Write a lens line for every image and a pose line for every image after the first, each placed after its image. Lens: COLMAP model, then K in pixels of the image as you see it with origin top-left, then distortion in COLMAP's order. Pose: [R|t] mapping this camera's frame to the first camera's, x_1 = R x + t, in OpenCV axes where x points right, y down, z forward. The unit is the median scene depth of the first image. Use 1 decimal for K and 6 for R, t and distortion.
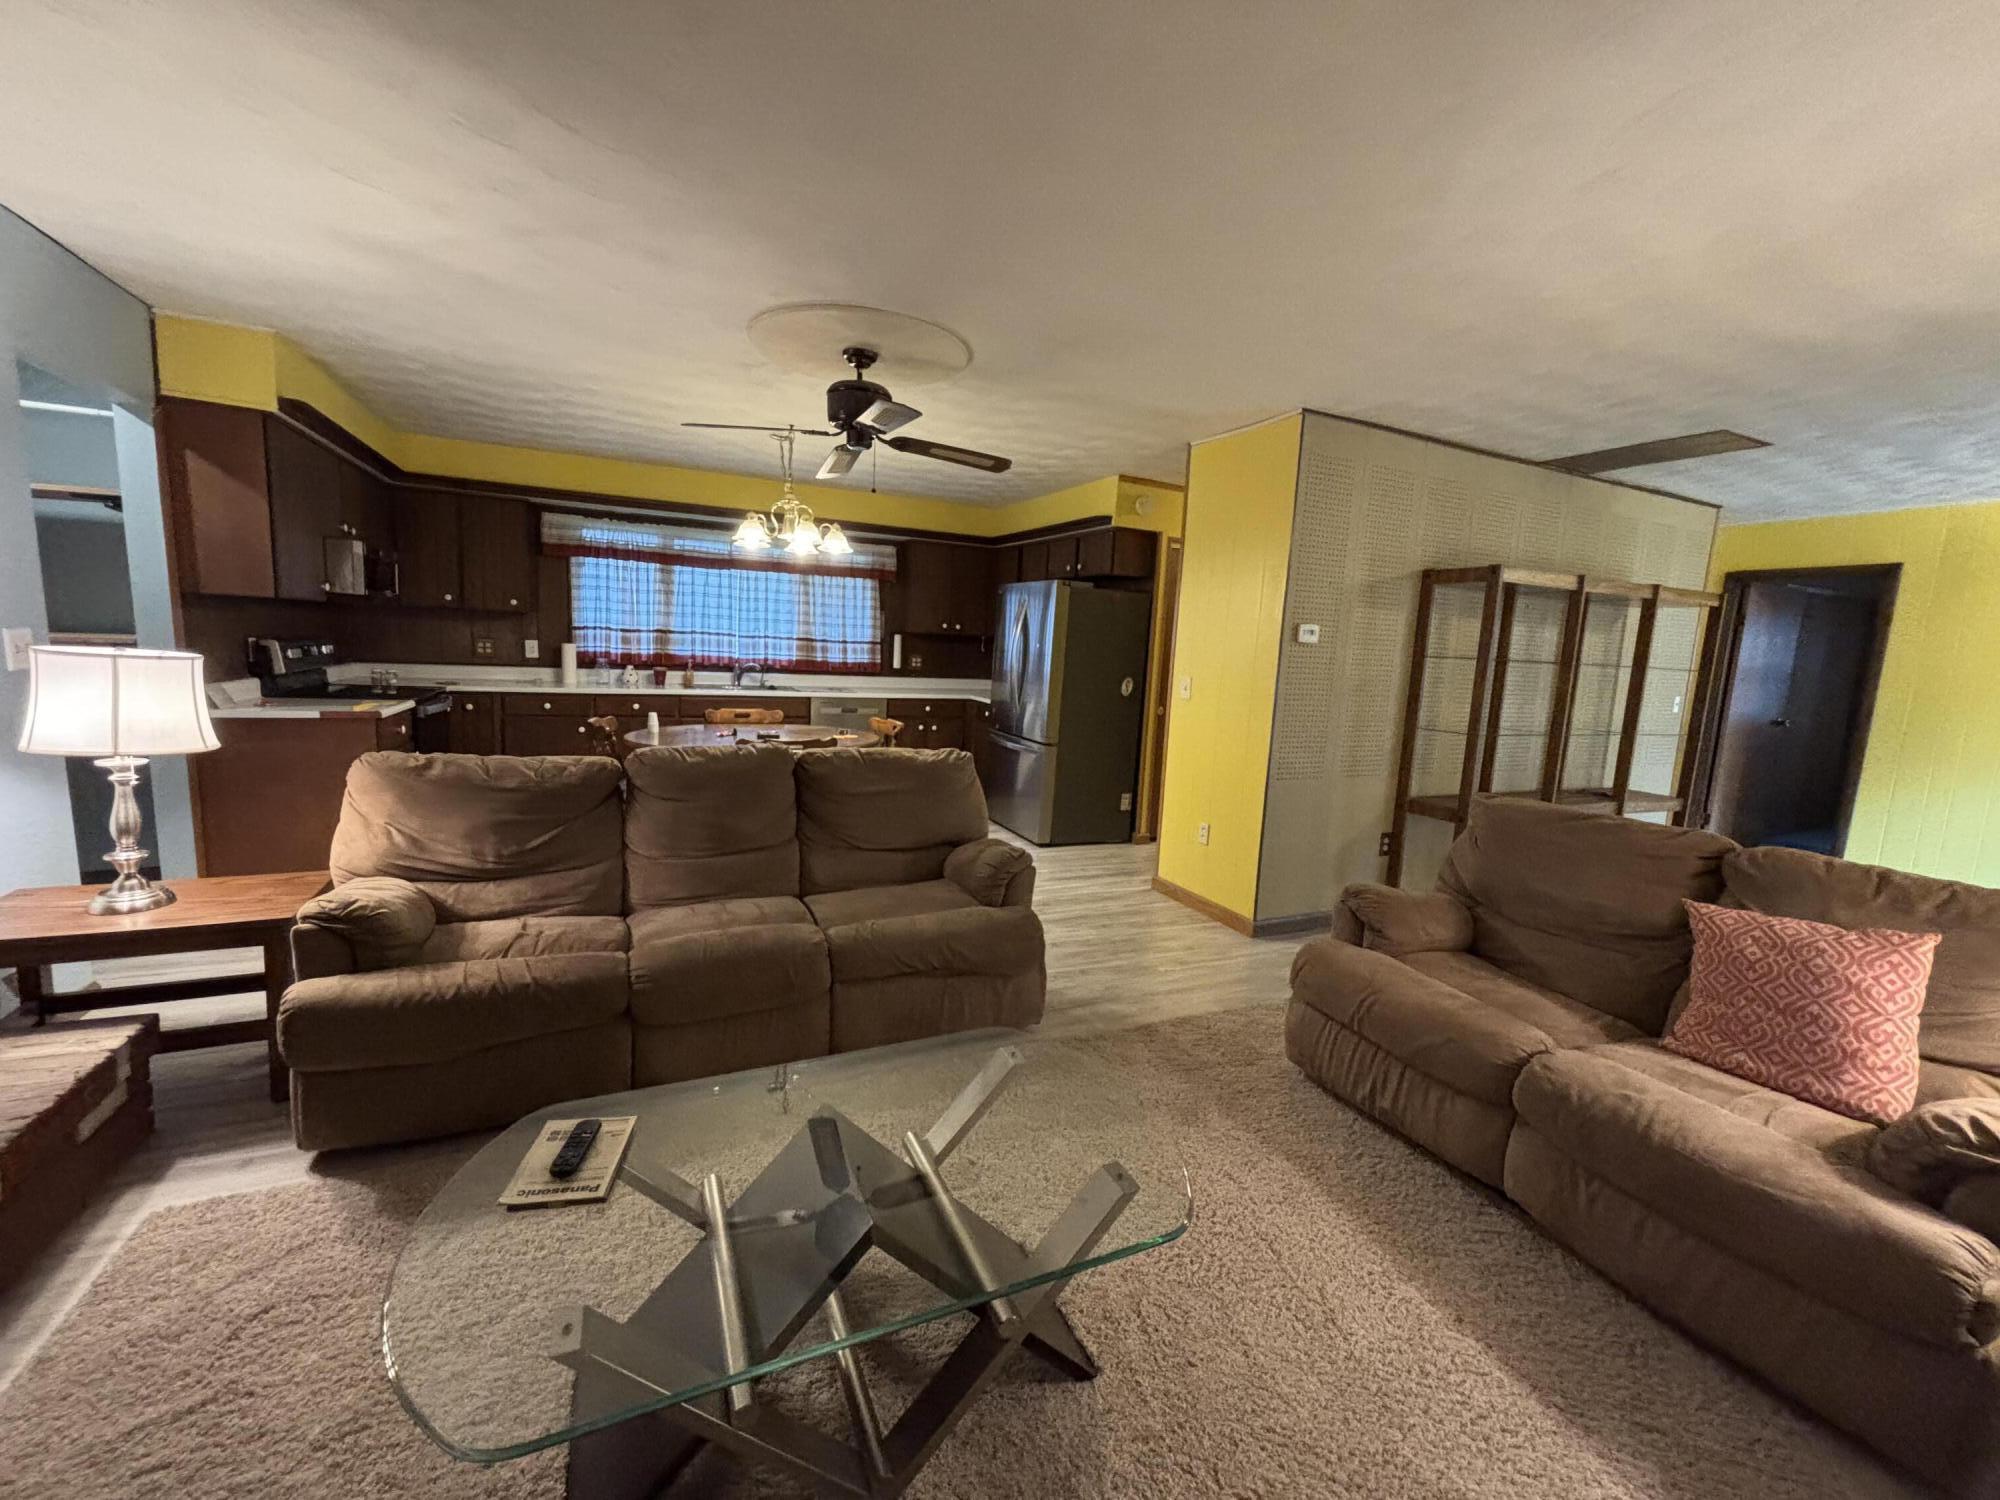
lens RADIAL K [[796.5, 0, 1002.2], [0, 796.5, 755.8], [0, 0, 1]] dist [-0.005665, 0.000682]
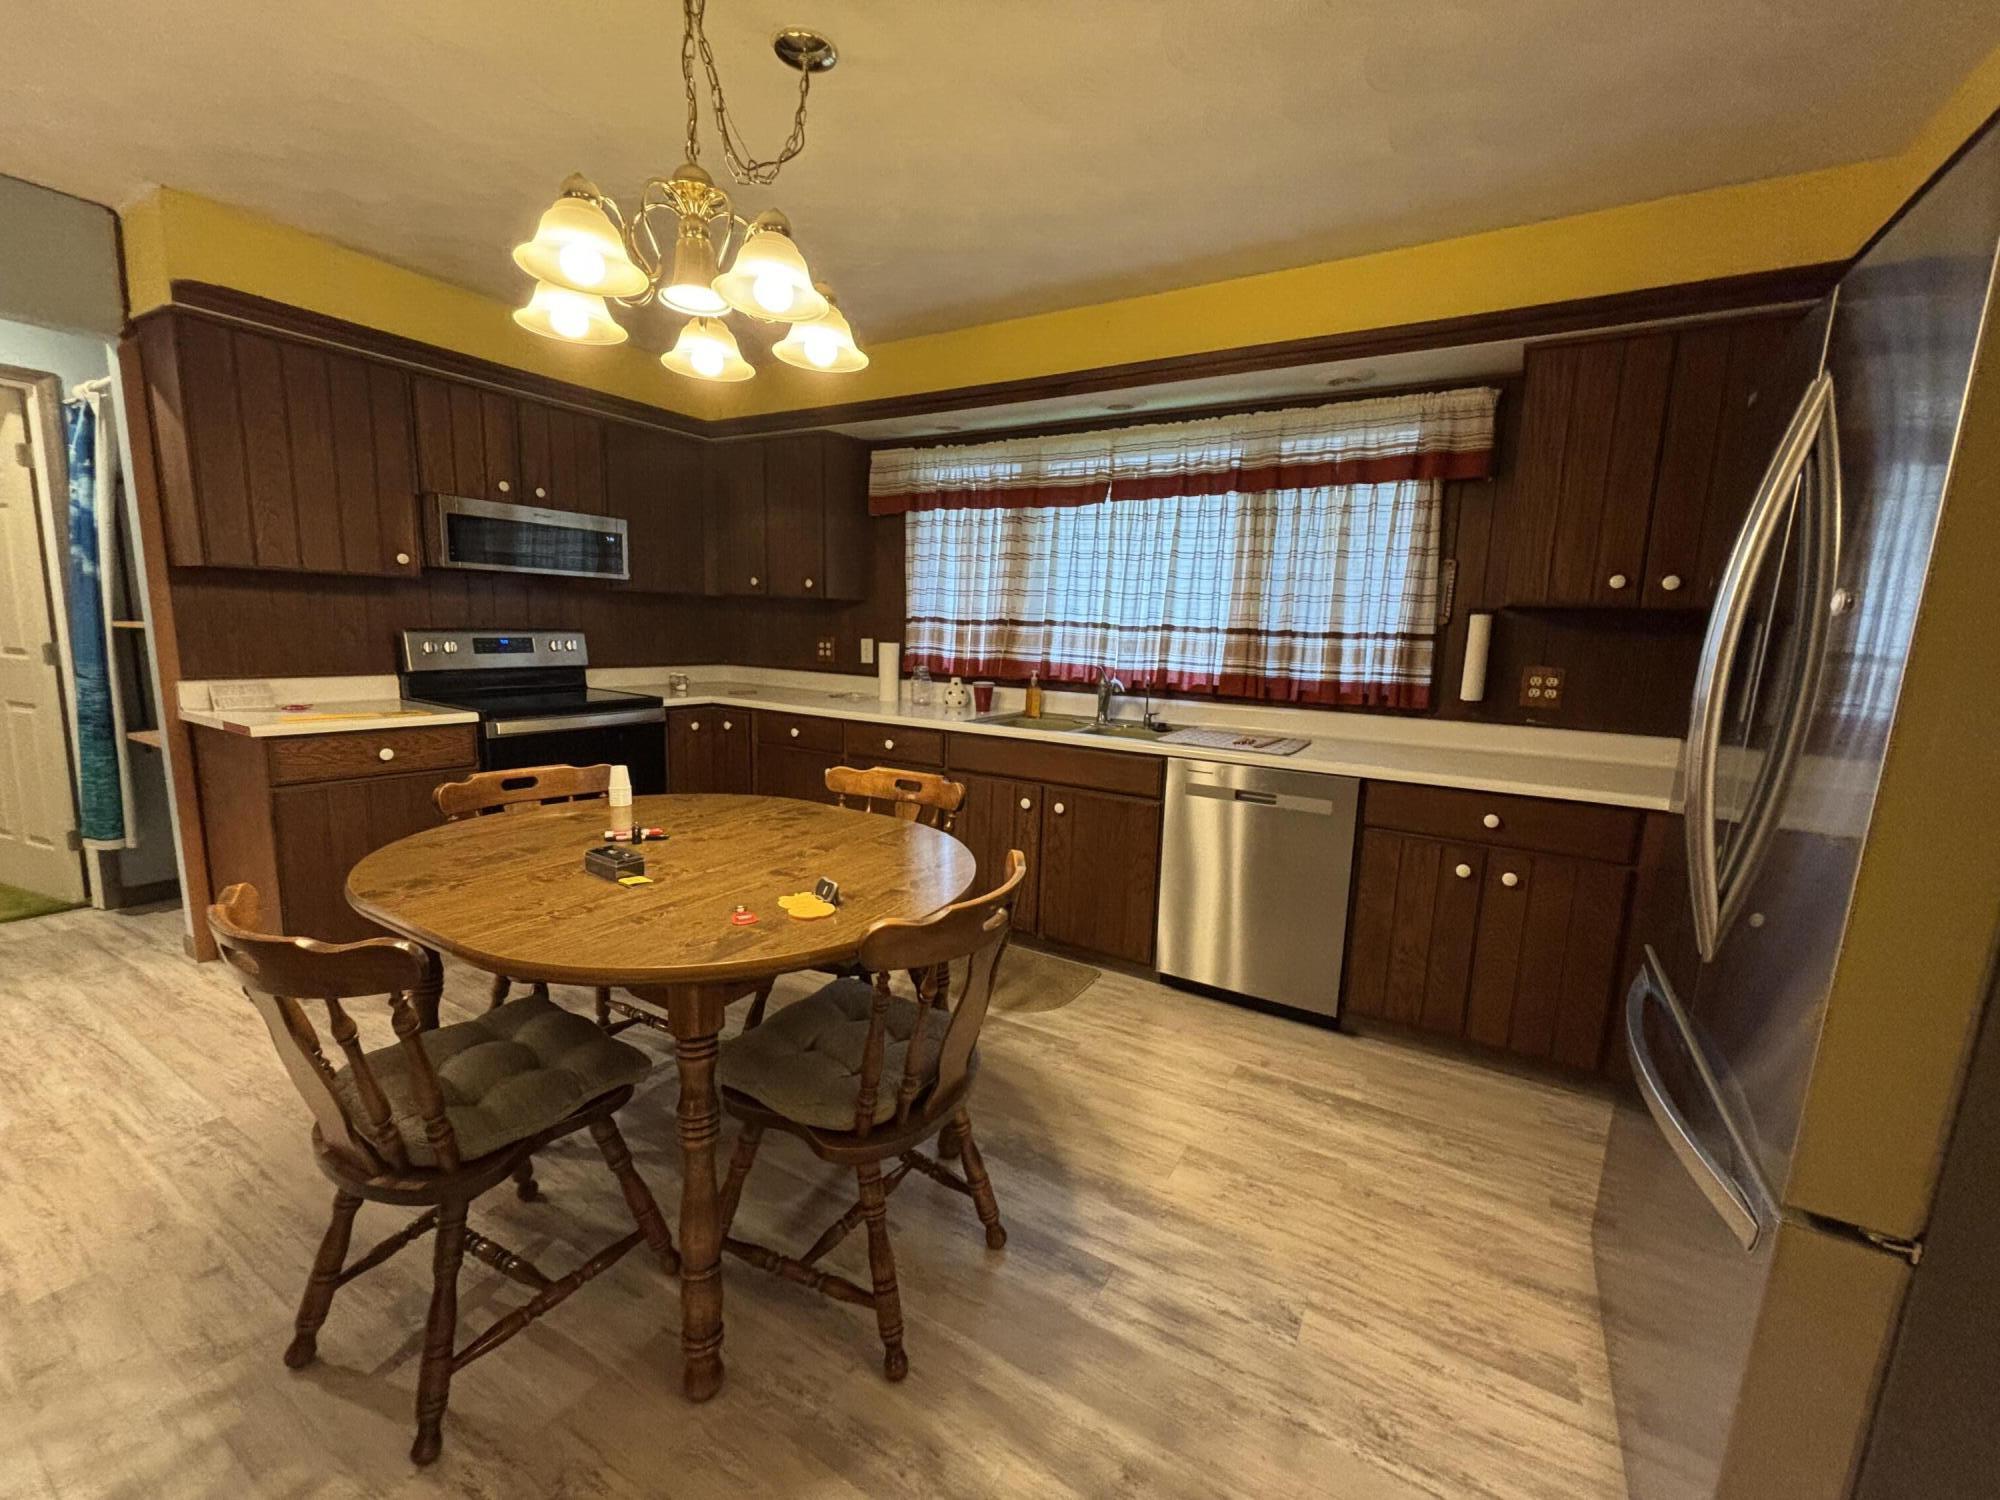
lens RADIAL K [[796.5, 0, 1006.2], [0, 796.5, 762.5], [0, 0, 1]] dist [-0.005665, 0.000682]
pose [[0.562720, 0.106548, -0.819752, 0.119054], [-0.121258, 0.991571, 0.045642, -0.123988], [0.817706, 0.073717, 0.570897, 1.048854]]
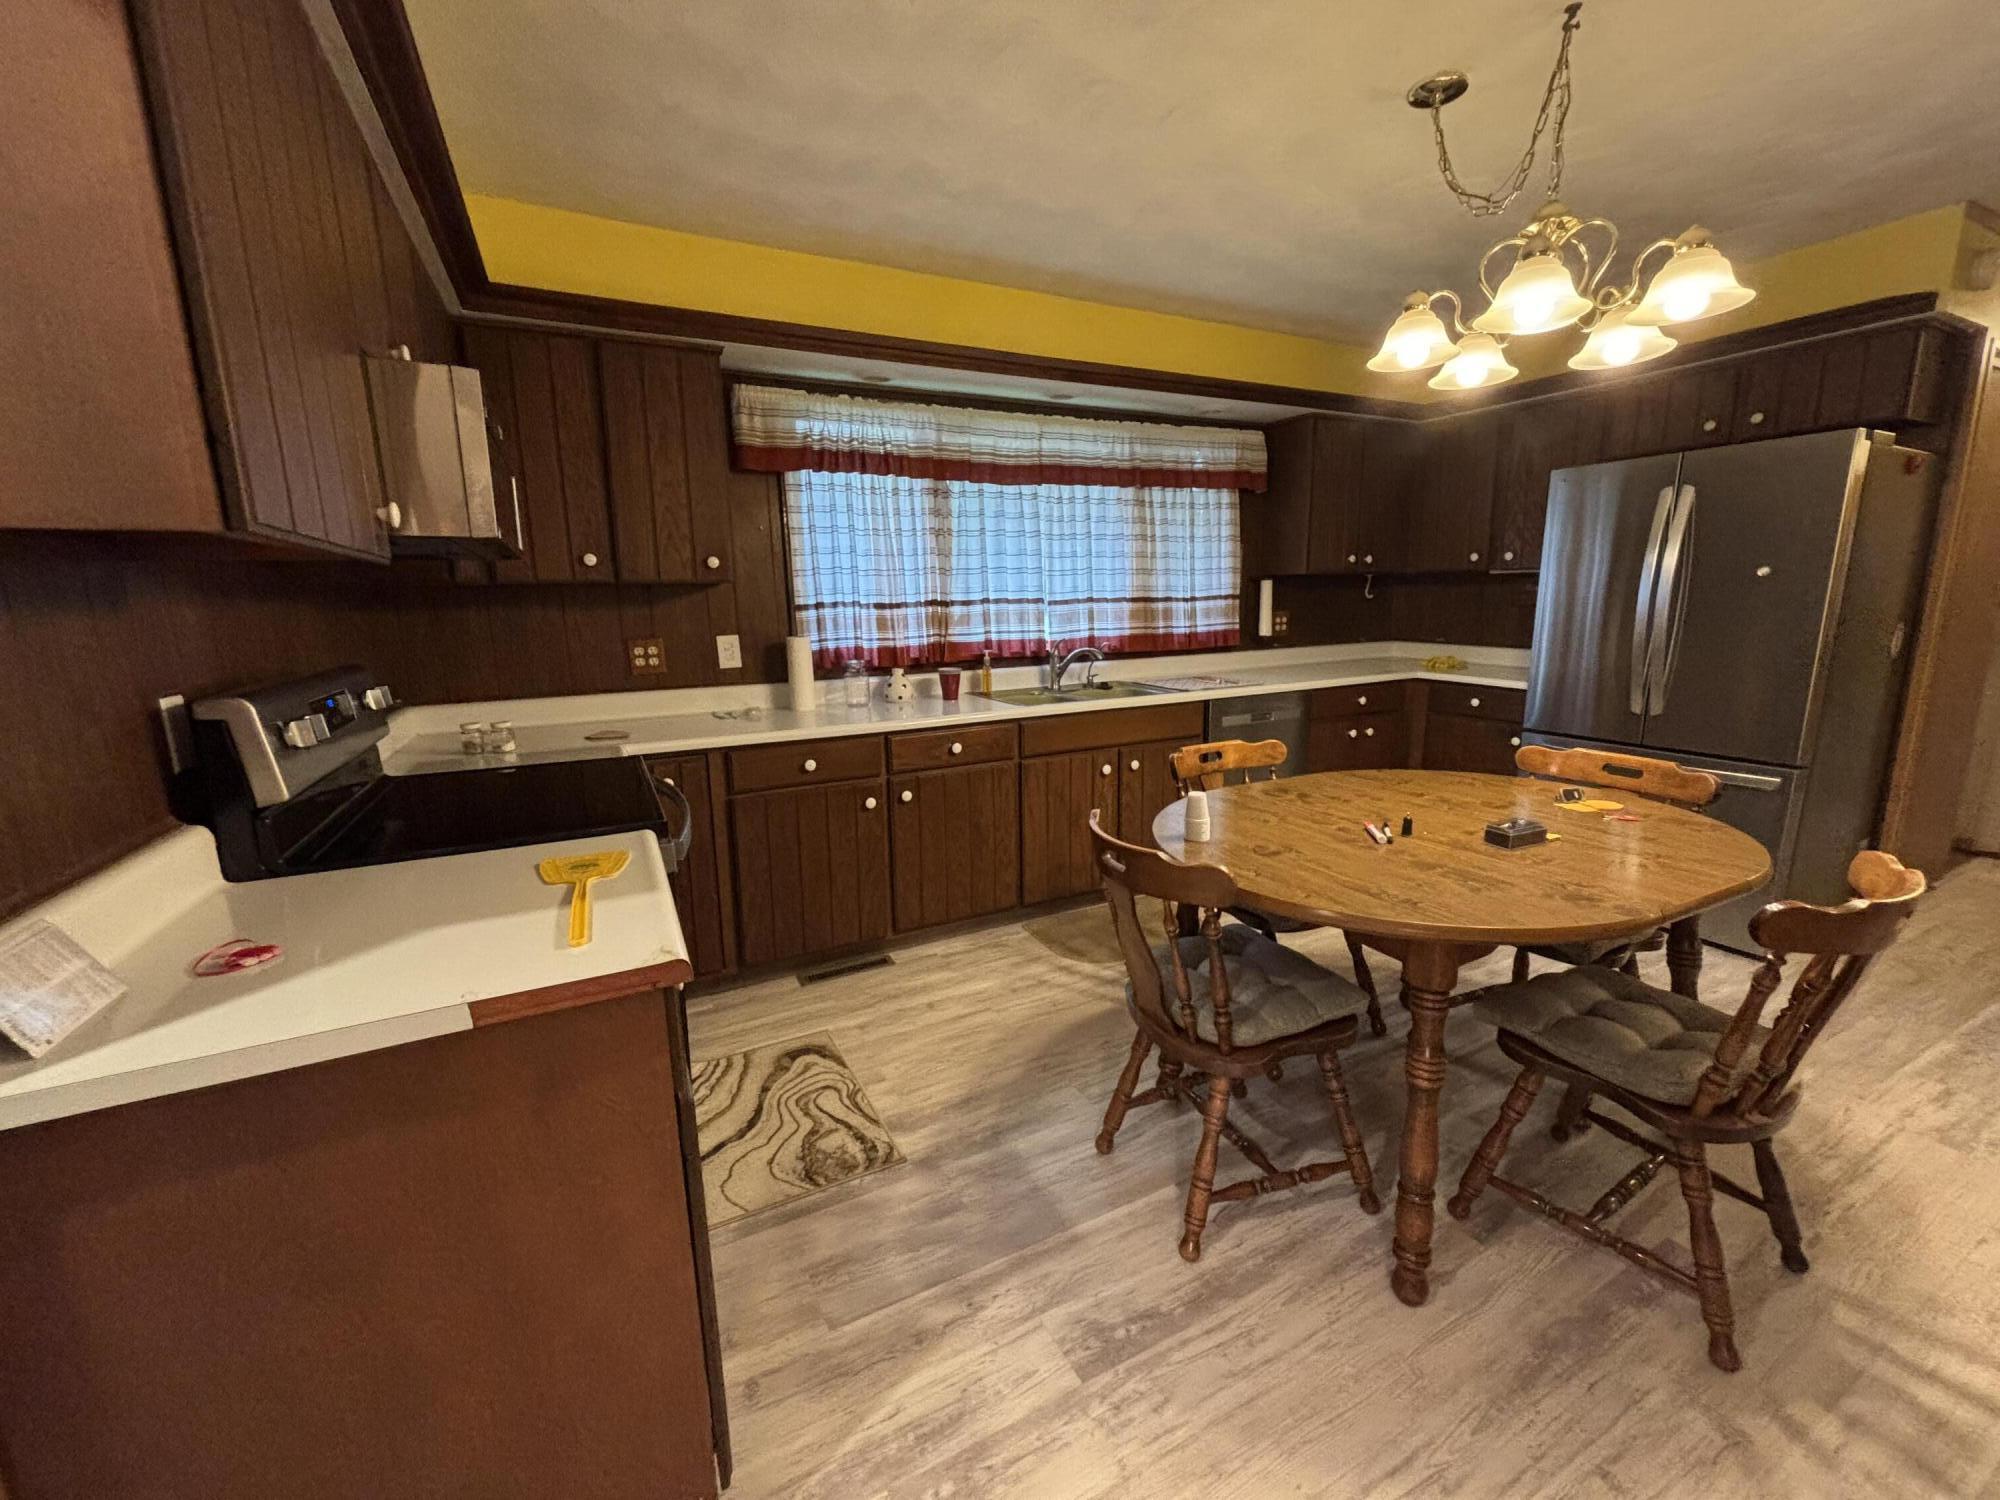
lens RADIAL K [[796.5, 0, 1004.6], [0, 796.5, 763.5], [0, 0, 1]] dist [-0.005665, 0.000682]
pose [[0.996737, -0.079295, 0.015082, -0.627881], [0.078242, 0.995073, 0.060898, -0.116440], [-0.019836, -0.059519, 0.998030, 0.680845]]
